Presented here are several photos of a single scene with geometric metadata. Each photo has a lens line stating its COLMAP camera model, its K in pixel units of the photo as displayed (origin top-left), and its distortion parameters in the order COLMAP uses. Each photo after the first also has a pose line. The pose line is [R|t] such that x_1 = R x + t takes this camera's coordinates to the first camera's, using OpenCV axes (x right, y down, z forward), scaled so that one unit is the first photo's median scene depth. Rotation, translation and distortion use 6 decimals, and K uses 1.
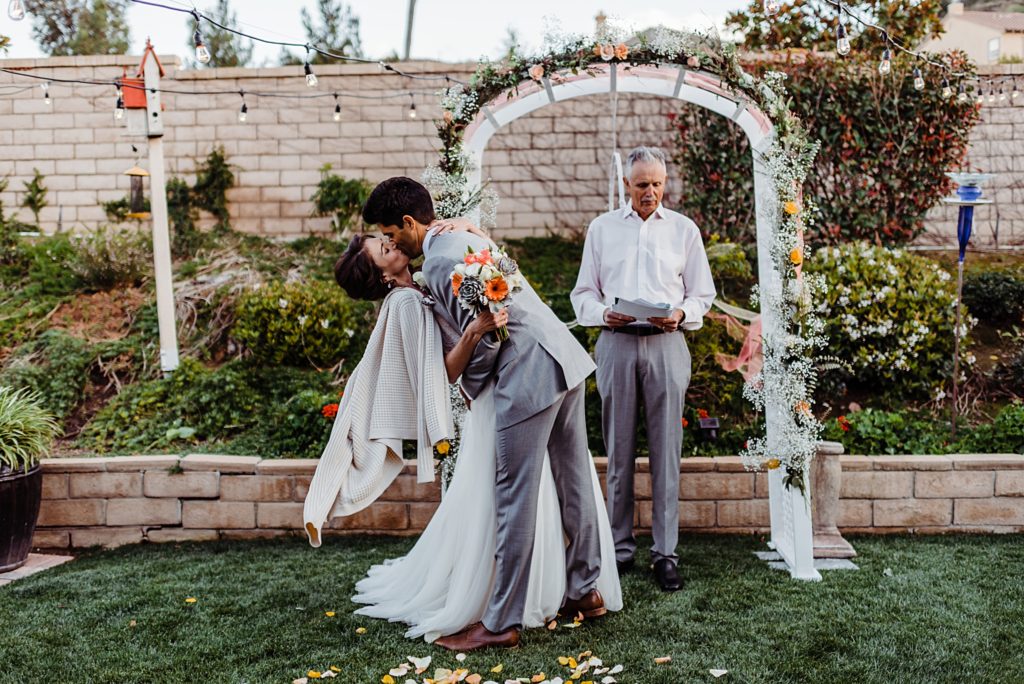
lens RADIAL K [[1083.0, 0, 509.3], [0, 1083.0, 341.4], [0, 0, 1]] dist [0.009299, 0.000000]
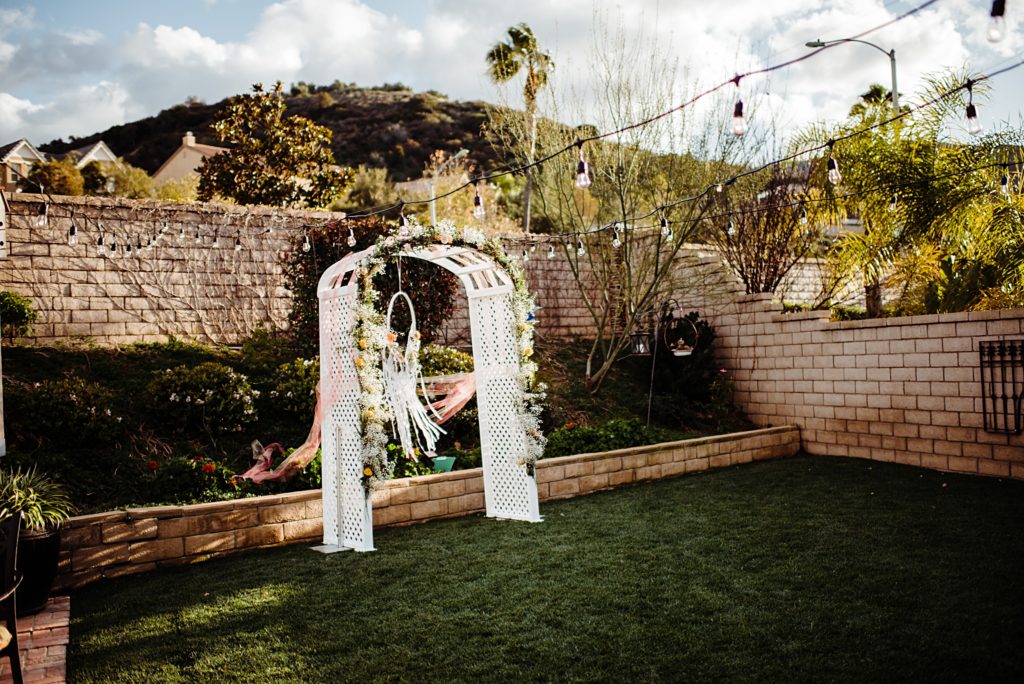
lens RADIAL K [[1083.0, 0, 513.2], [0, 1083.0, 343.0], [0, 0, 1]] dist [0.009299, 0.000000]
pose [[0.725976, -0.009692, 0.687652, -0.748637], [0.071107, 0.995599, -0.061038, 0.014430], [-0.684034, 0.093209, 0.723470, -0.260160]]
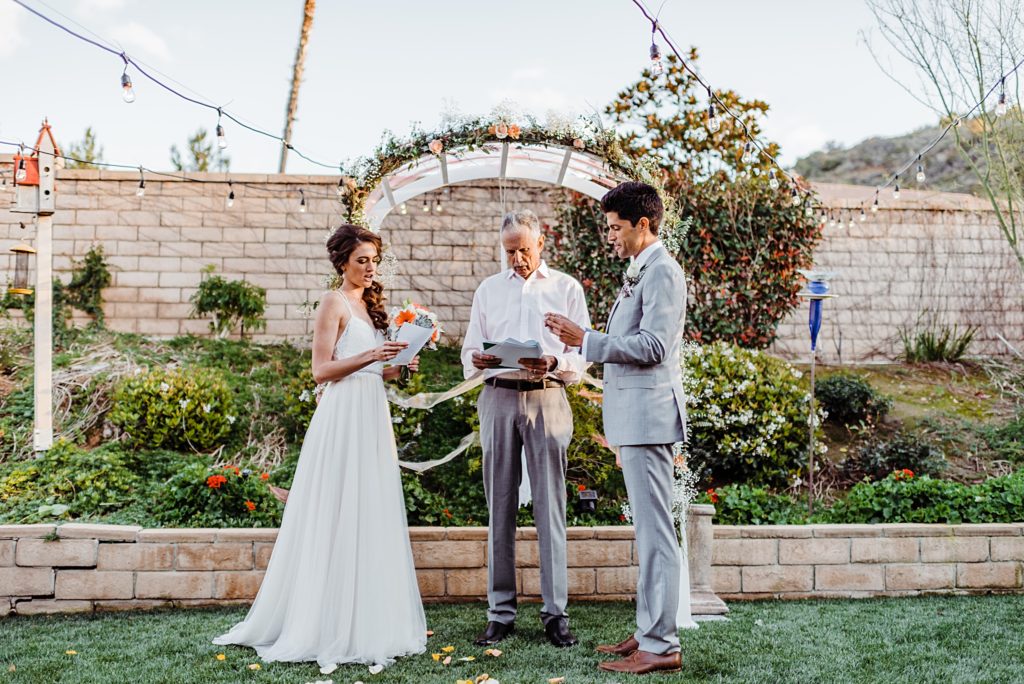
lens RADIAL K [[1083.0, 0, 508.5], [0, 1083.0, 345.2], [0, 0, 1]] dist [0.009299, 0.000000]
pose [[0.991413, 0.025761, 0.128205, -0.025415], [-0.007839, 0.990349, -0.138375, 0.067298], [-0.130533, 0.136182, 0.982047, -0.030283]]
